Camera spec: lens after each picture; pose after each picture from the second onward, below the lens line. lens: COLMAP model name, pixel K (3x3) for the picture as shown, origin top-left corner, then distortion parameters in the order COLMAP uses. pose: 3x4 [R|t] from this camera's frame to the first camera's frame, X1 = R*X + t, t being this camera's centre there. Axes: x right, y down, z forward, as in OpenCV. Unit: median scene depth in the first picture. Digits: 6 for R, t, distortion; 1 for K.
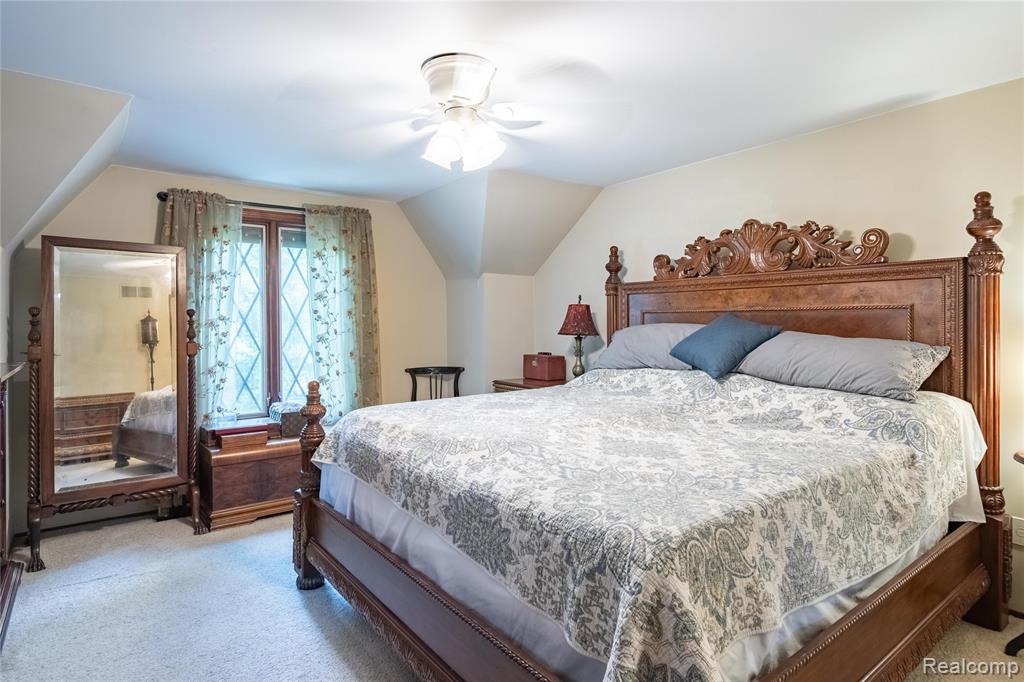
lens RADIAL K [[570.5, 0, 510.2], [0, 570.5, 319.0], [0, 0, 1]] dist [-0.004816, -0.000687]
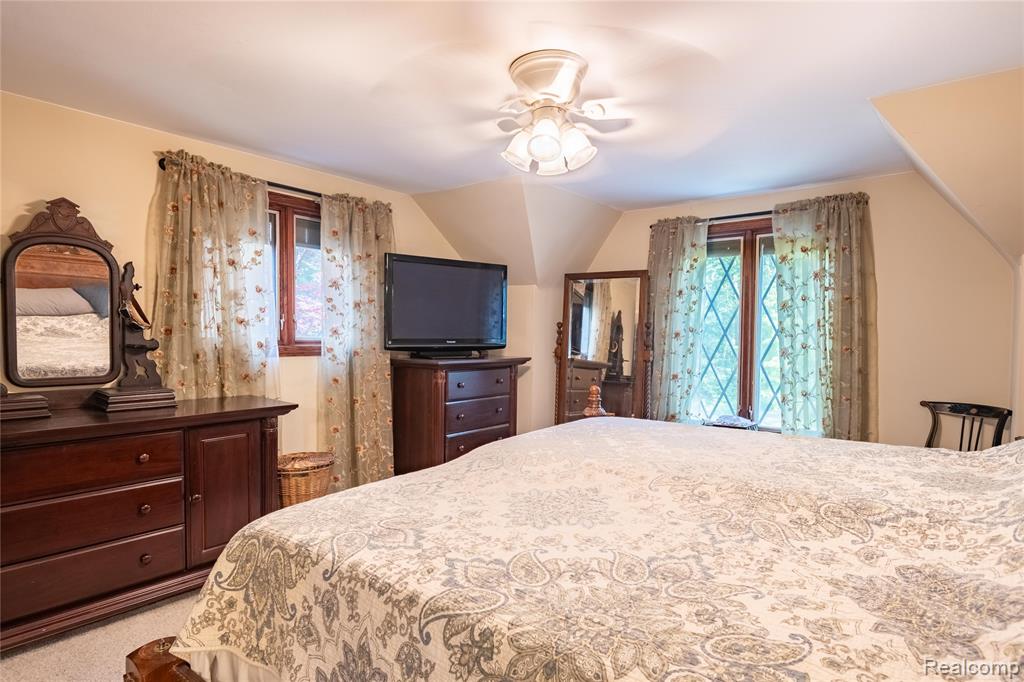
lens RADIAL K [[583.5, 0, 509.5], [0, 583.5, 332.1], [0, 0, 1]] dist [-0.001784, -0.001762]
pose [[0.236962, 0.008292, -0.971484, 0.454374], [-0.001920, 0.999966, 0.008067, -0.004627], [0.971517, -0.000047, 0.236970, 0.363738]]
